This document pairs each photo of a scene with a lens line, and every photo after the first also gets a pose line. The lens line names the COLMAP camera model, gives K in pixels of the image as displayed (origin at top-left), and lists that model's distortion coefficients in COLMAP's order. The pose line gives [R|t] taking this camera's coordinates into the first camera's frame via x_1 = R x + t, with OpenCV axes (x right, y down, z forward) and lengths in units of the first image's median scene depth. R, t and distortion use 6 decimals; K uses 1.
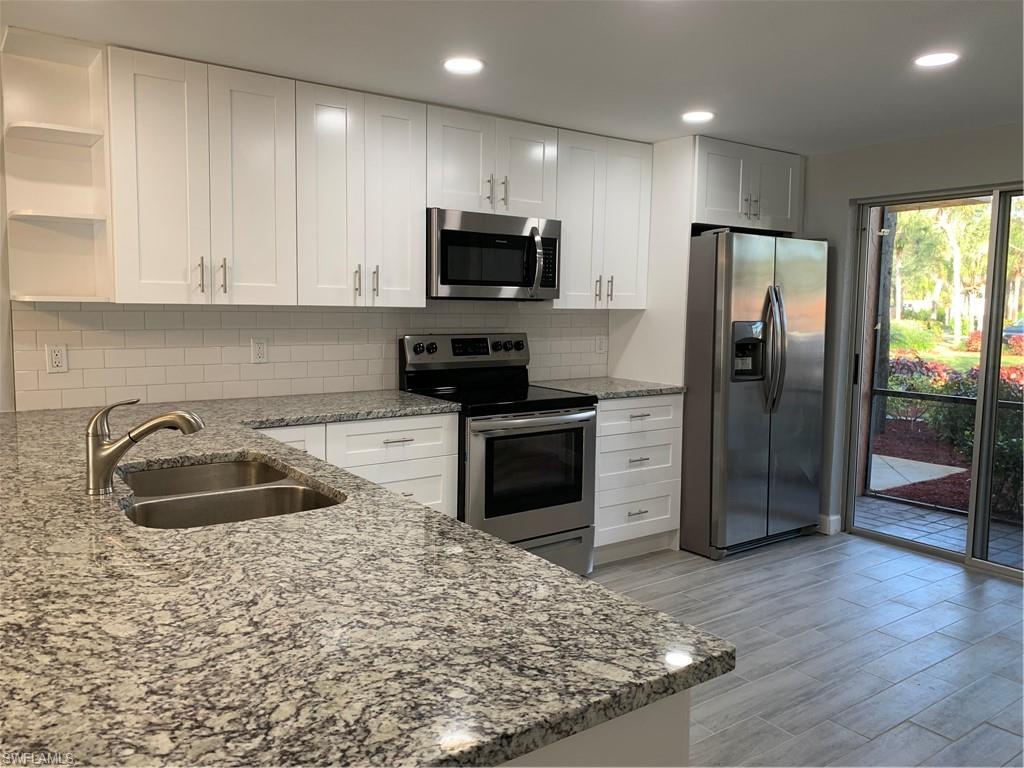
lens RADIAL K [[781.4, 0, 517.6], [0, 781.4, 377.3], [0, 0, 1]] dist [0.029984, -0.036283]
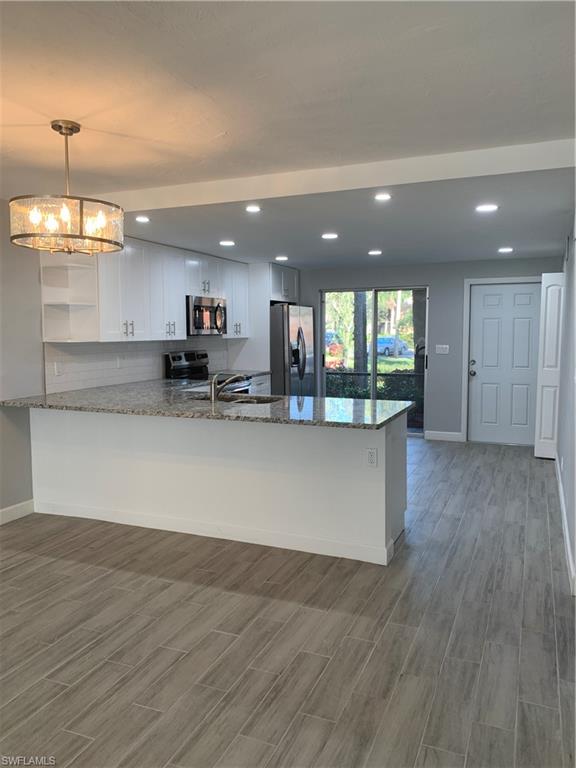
lens RADIAL K [[586.0, 0, 289.9], [0, 586.0, 378.9], [0, 0, 1]] dist [0.029984, -0.036283]
pose [[0.847599, -0.065697, 0.526554, -0.693303], [0.072889, 0.997315, 0.007104, 0.029130], [-0.525607, 0.032359, 0.850112, -0.525995]]
